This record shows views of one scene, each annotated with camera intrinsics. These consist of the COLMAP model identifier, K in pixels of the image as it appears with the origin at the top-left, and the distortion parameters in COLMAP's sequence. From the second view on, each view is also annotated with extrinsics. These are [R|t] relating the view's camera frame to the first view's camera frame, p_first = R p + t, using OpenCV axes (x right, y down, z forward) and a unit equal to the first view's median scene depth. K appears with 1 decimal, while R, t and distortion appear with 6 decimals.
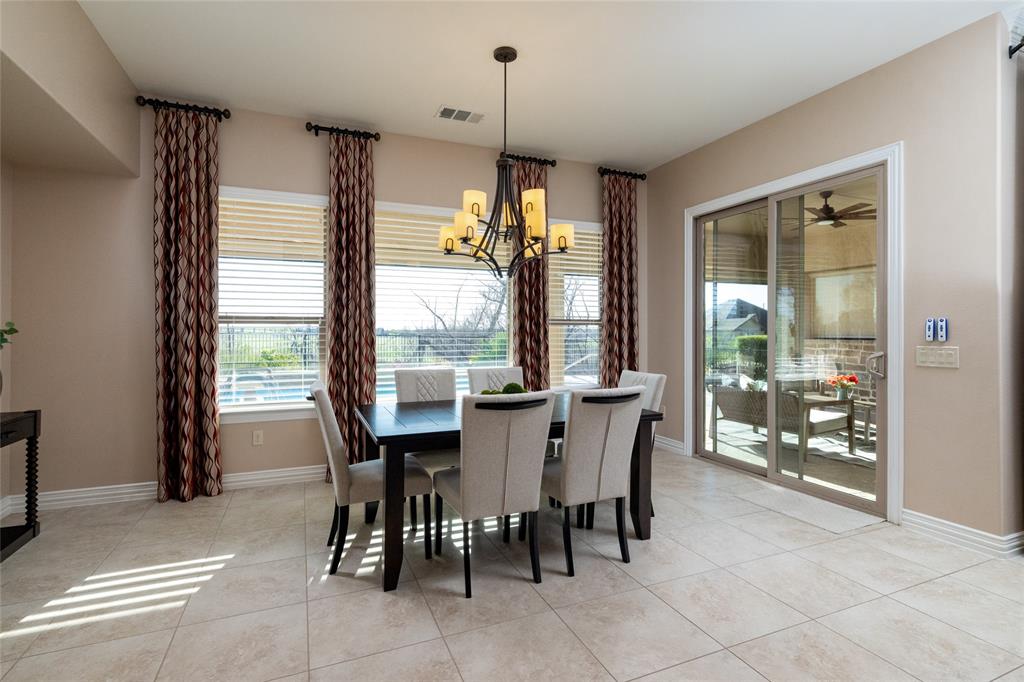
lens RADIAL K [[493.3, 0, 510.0], [0, 493.3, 334.1], [0, 0, 1]] dist [-0.003049, 0.002263]
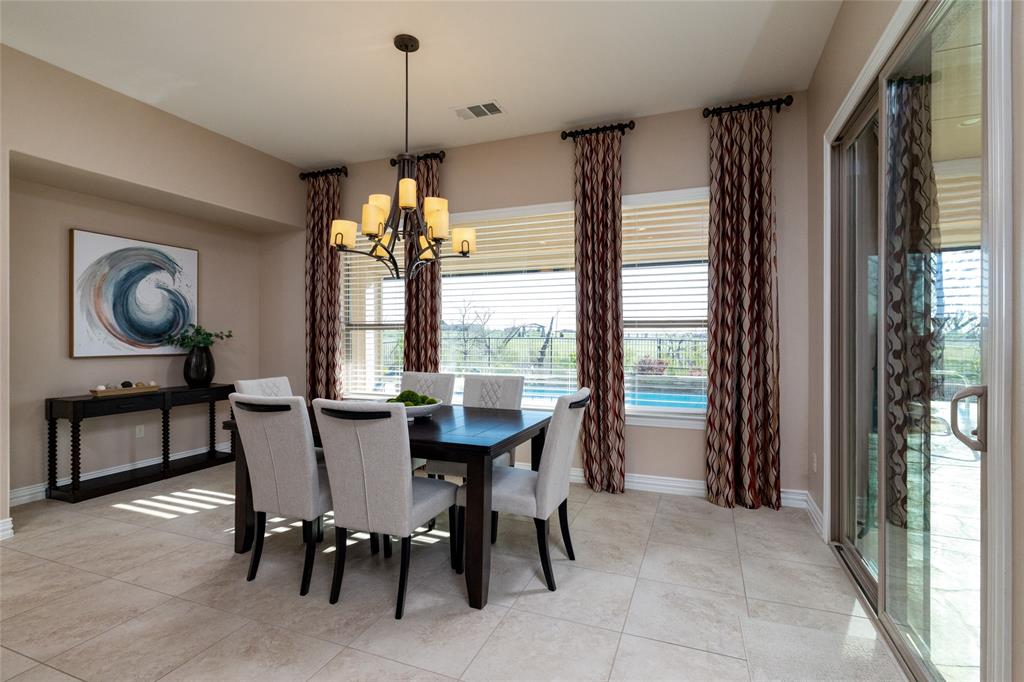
lens RADIAL K [[493.3, 0, 509.6], [0, 493.3, 340.9], [0, 0, 1]] dist [-0.003049, 0.002263]
pose [[0.710325, 0.009028, -0.703816, 0.663740], [-0.003372, 0.999950, 0.009423, -0.006229], [0.703866, -0.004320, 0.710320, 0.385118]]
